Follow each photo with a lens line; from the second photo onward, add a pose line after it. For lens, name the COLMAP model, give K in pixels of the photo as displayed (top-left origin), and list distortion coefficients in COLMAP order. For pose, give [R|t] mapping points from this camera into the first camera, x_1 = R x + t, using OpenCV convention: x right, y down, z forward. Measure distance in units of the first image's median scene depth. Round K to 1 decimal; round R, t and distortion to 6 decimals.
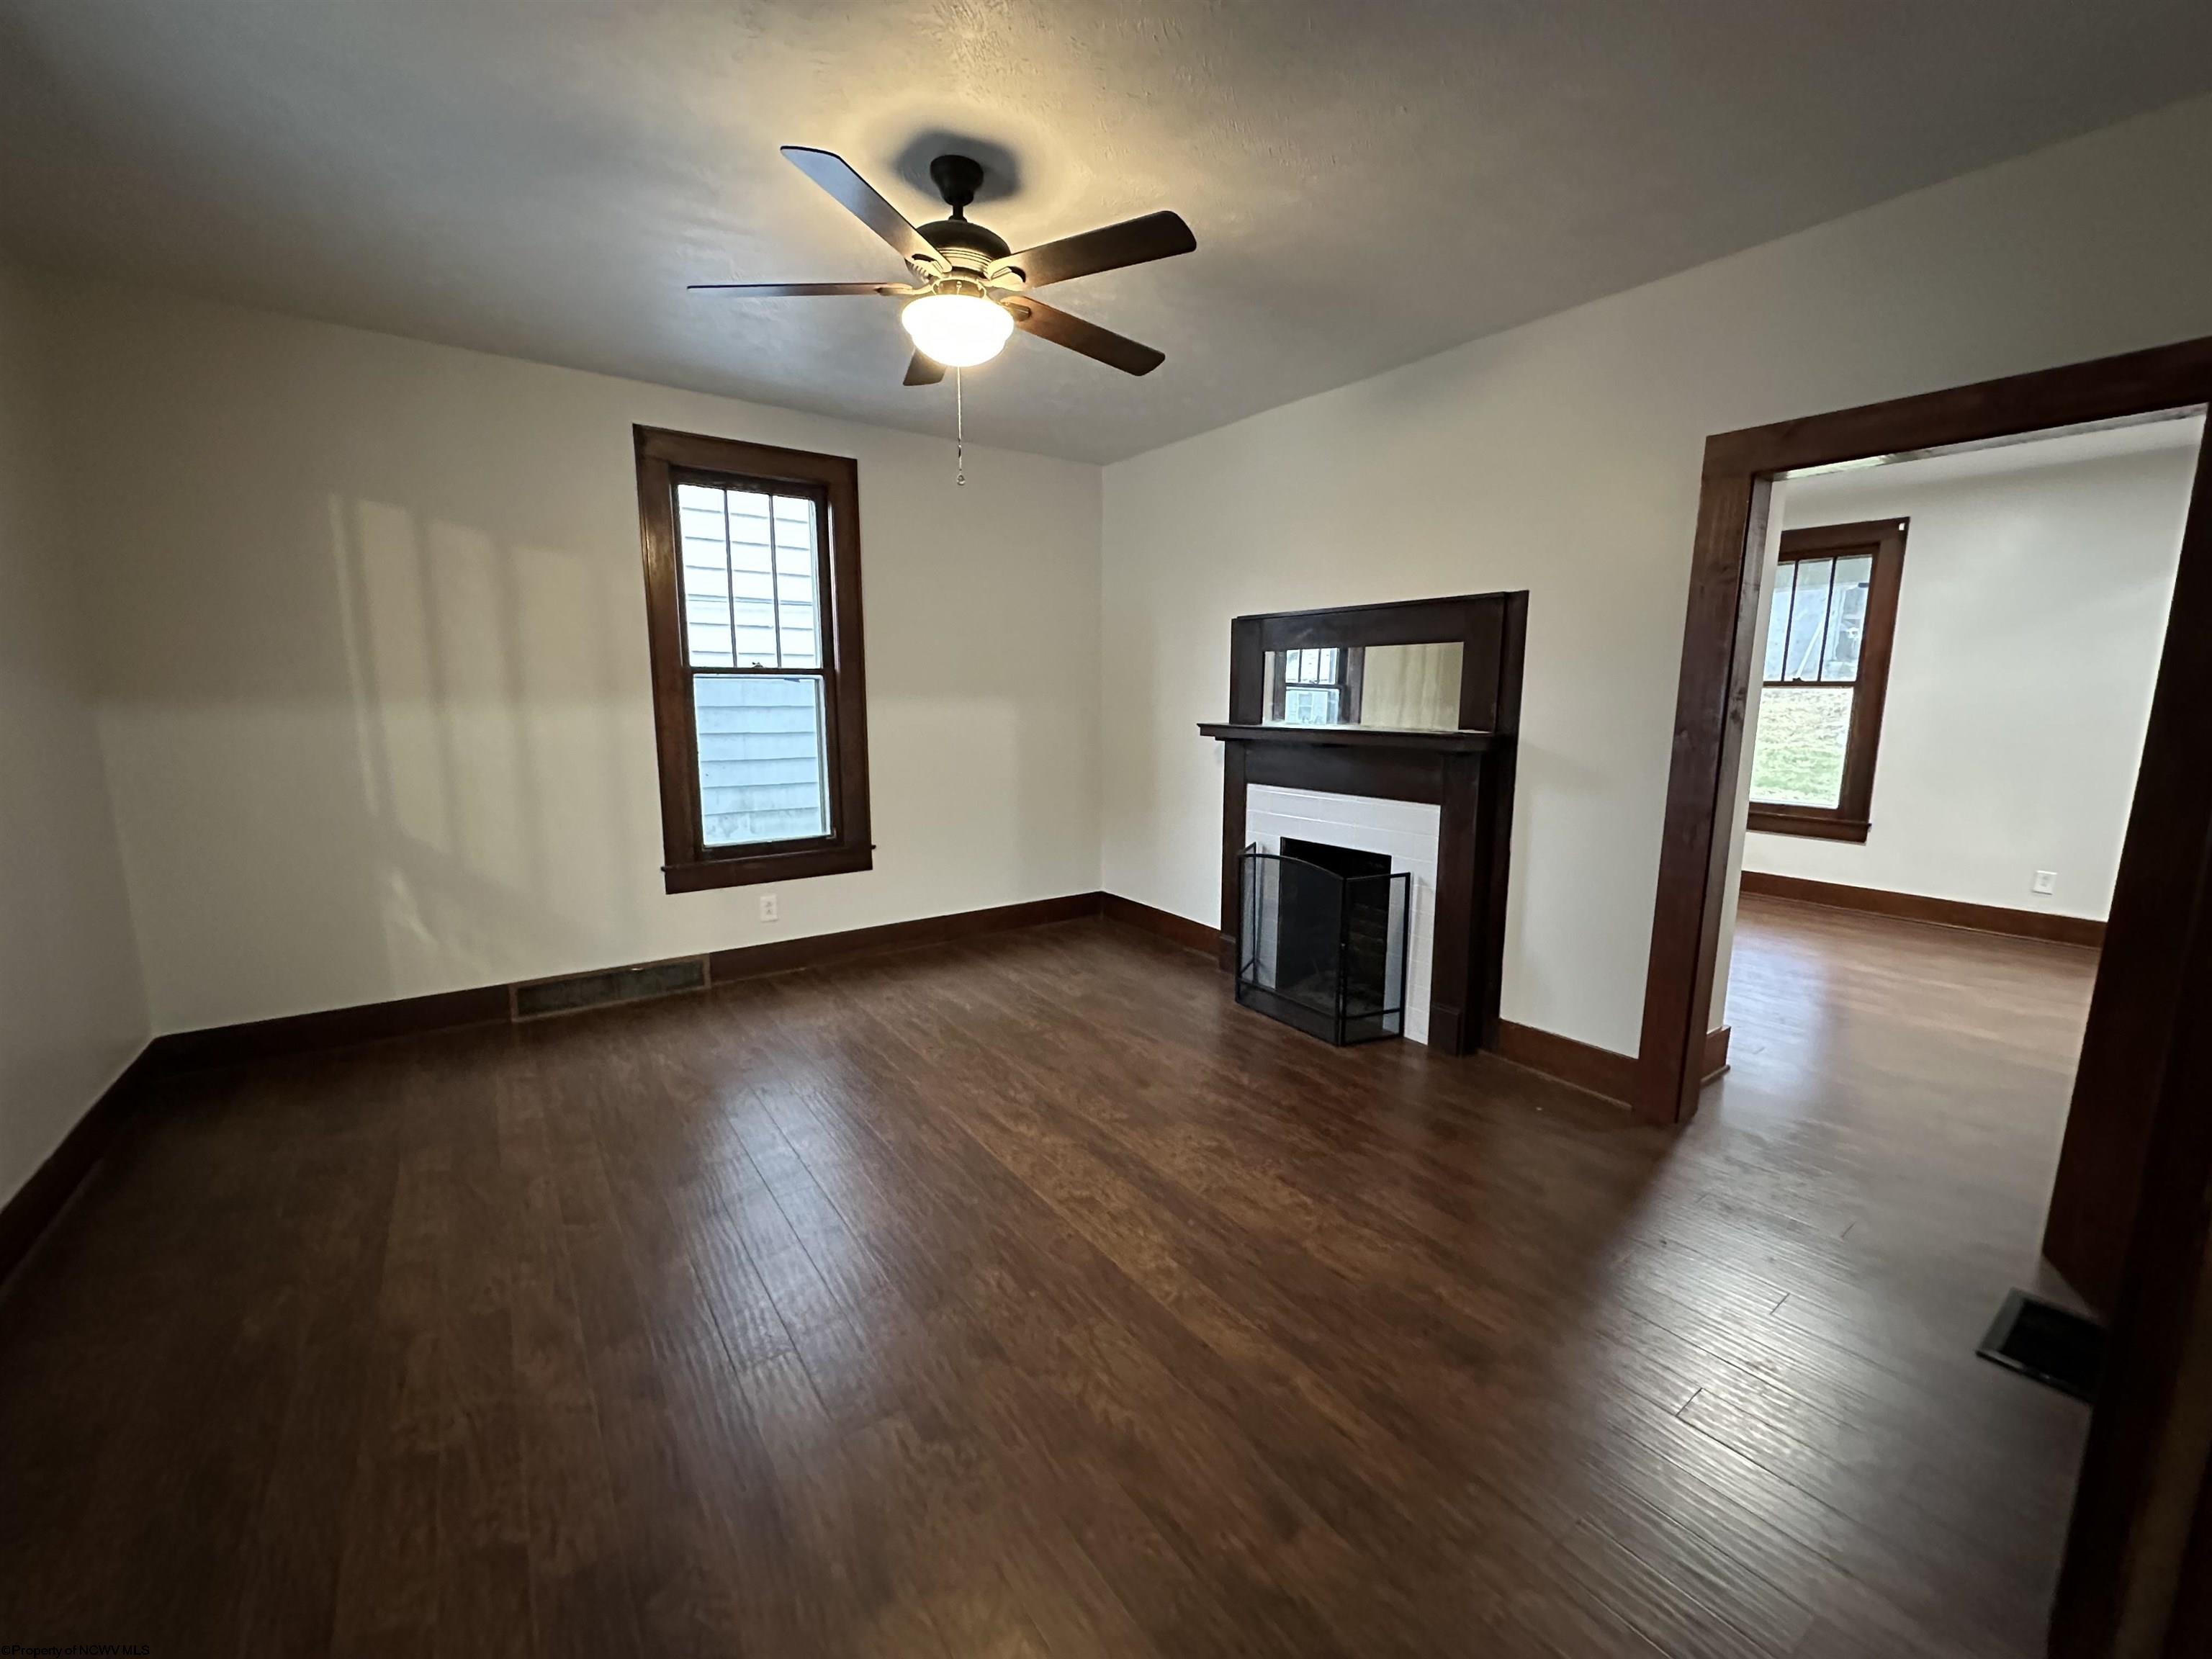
lens RADIAL K [[886.4, 0, 1095.8], [0, 886.4, 850.5], [0, 0, 1]] dist [-0.007160, 0.001823]
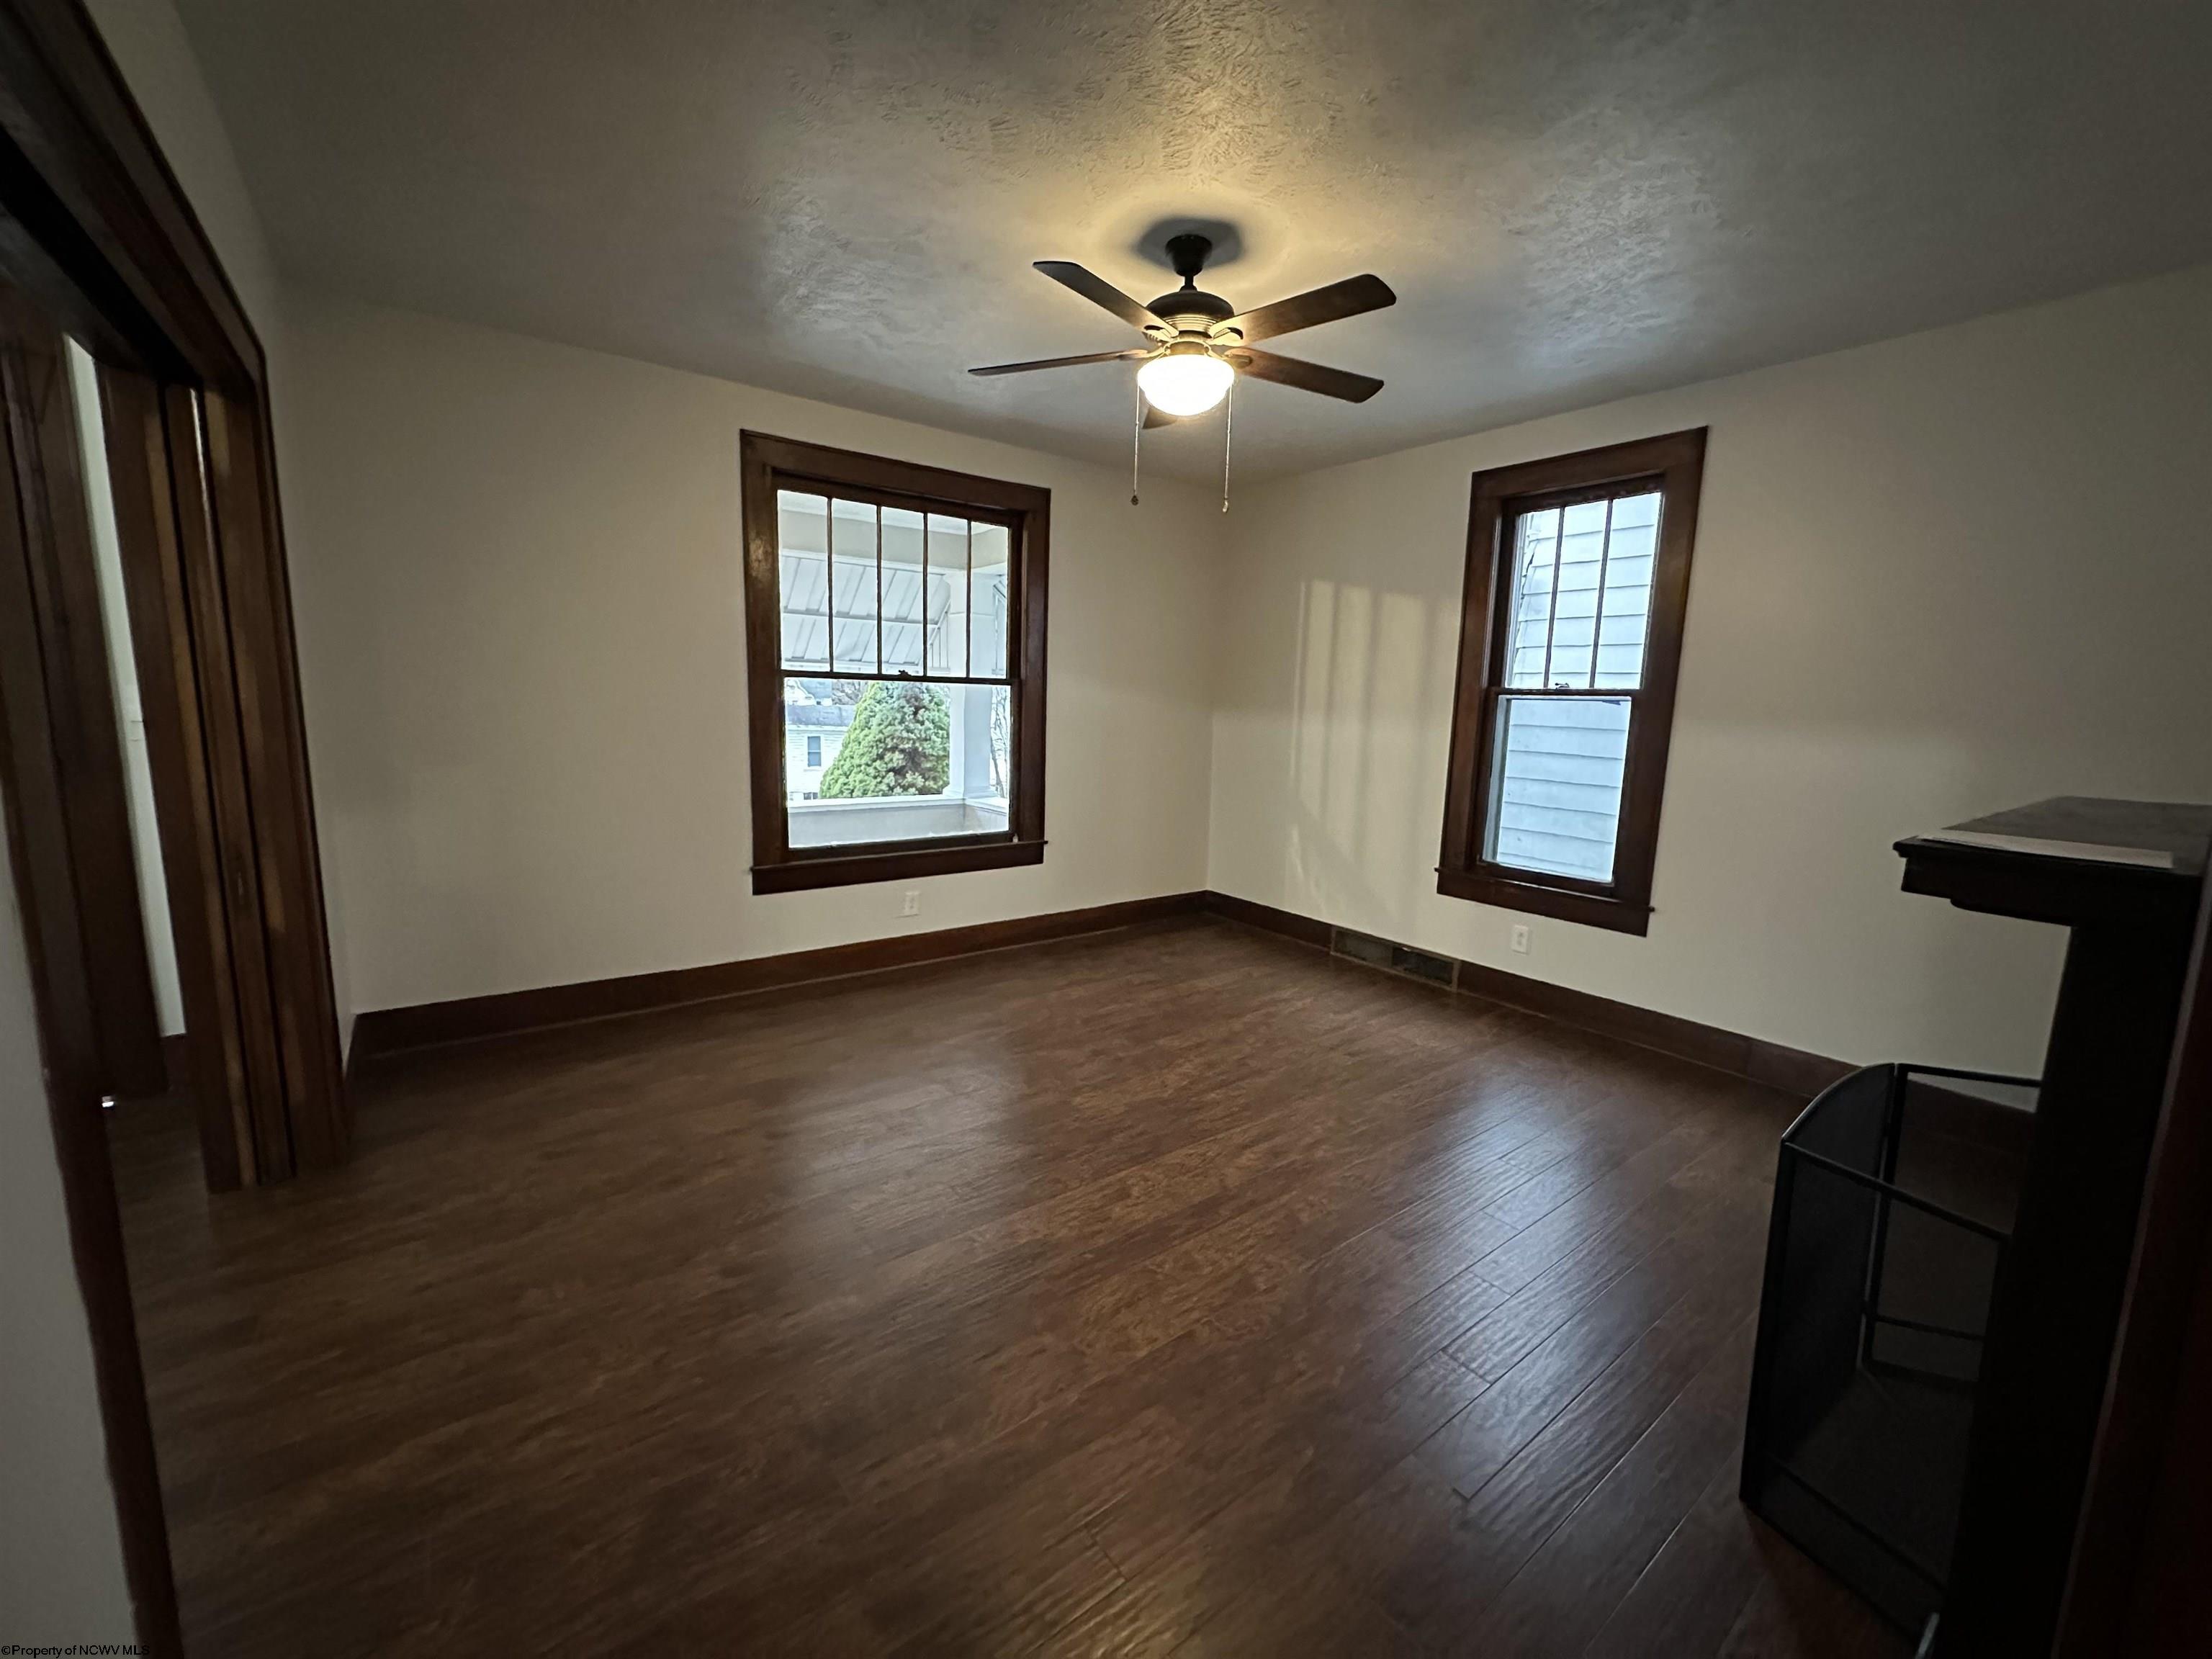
lens RADIAL K [[886.4, 0, 1124.4], [0, 886.4, 851.0], [0, 0, 1]] dist [-0.007160, 0.001823]
pose [[0.031966, 0.165180, -0.985745, 0.599771], [-0.202860, 0.966794, 0.155426, -0.096679], [0.978686, 0.195000, 0.064413, 0.546894]]
